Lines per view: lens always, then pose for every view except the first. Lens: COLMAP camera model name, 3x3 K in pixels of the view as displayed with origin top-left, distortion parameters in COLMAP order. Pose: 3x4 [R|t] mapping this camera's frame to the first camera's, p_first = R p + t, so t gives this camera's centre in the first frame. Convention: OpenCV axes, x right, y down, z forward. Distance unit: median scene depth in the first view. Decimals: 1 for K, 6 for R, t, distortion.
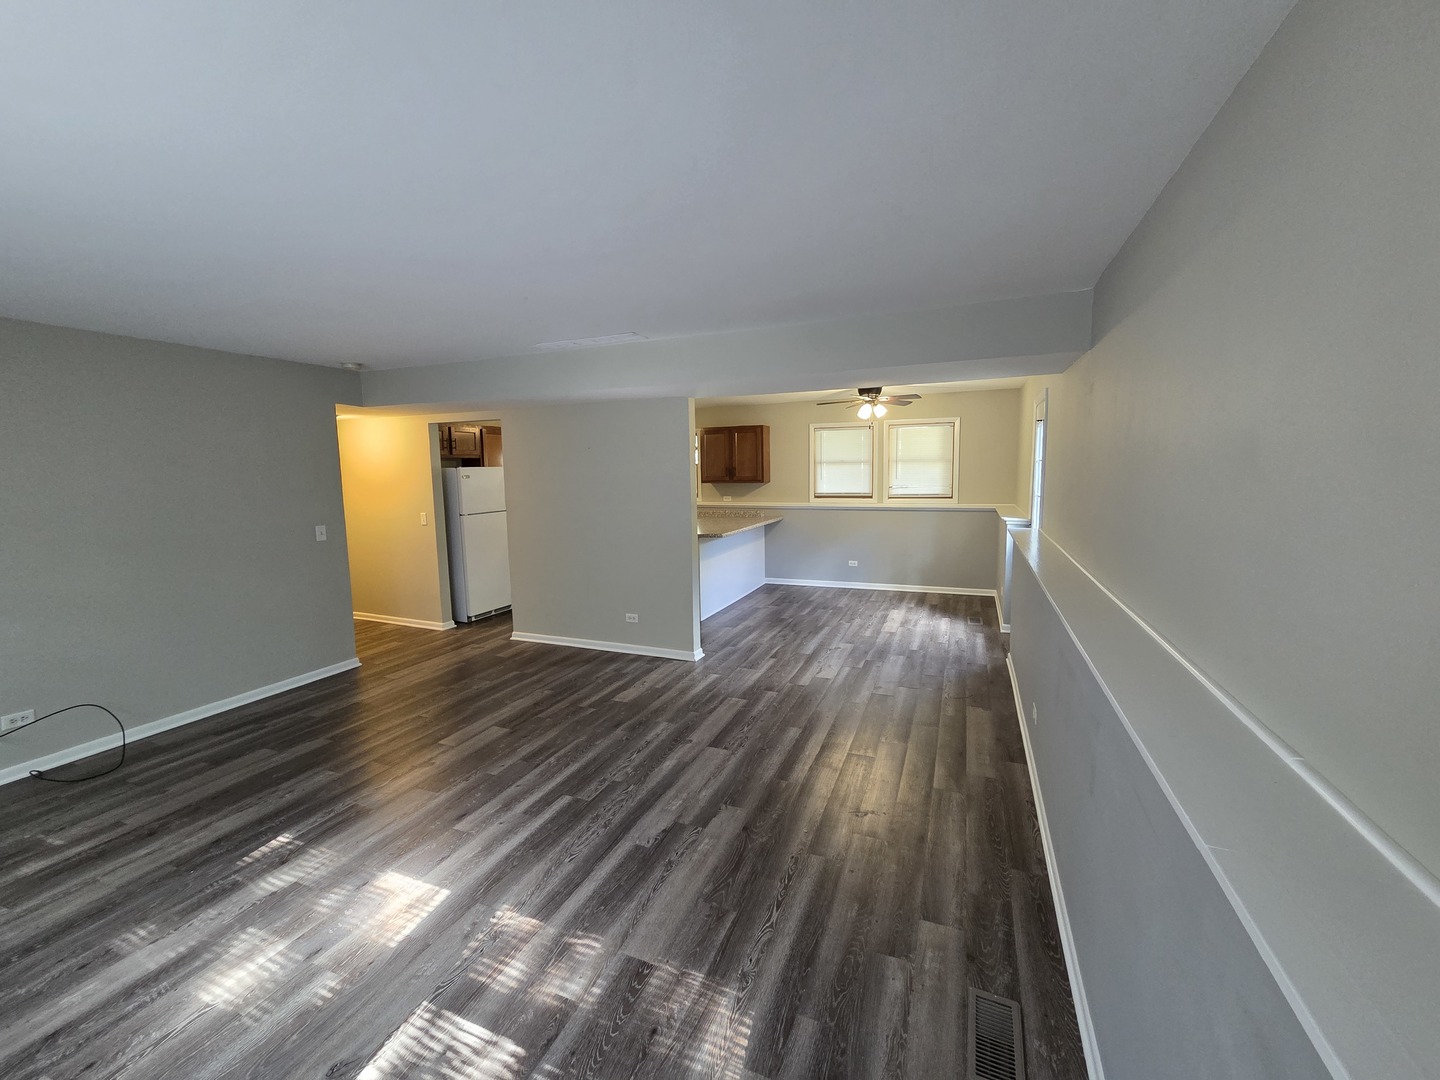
lens RADIAL K [[591.2, 0, 718.8], [0, 591.2, 537.5], [0, 0, 1]] dist [0.001969, -0.000162]
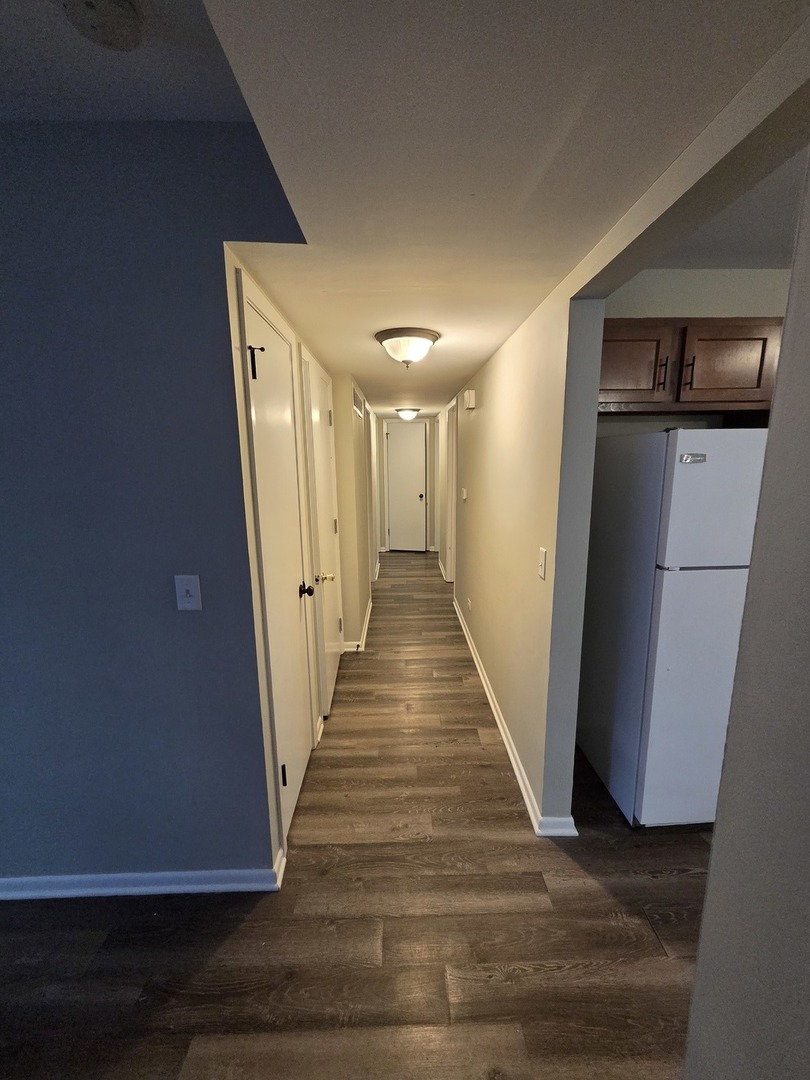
lens RADIAL K [[443.4, 0, 405.3], [0, 443.4, 539.1], [0, 0, 1]] dist [0.001969, -0.000162]
pose [[0.396968, 0.186512, -0.898682, -0.425213], [-0.104250, 0.981961, 0.157747, -0.136426], [0.911893, 0.031067, 0.409251, 1.265133]]
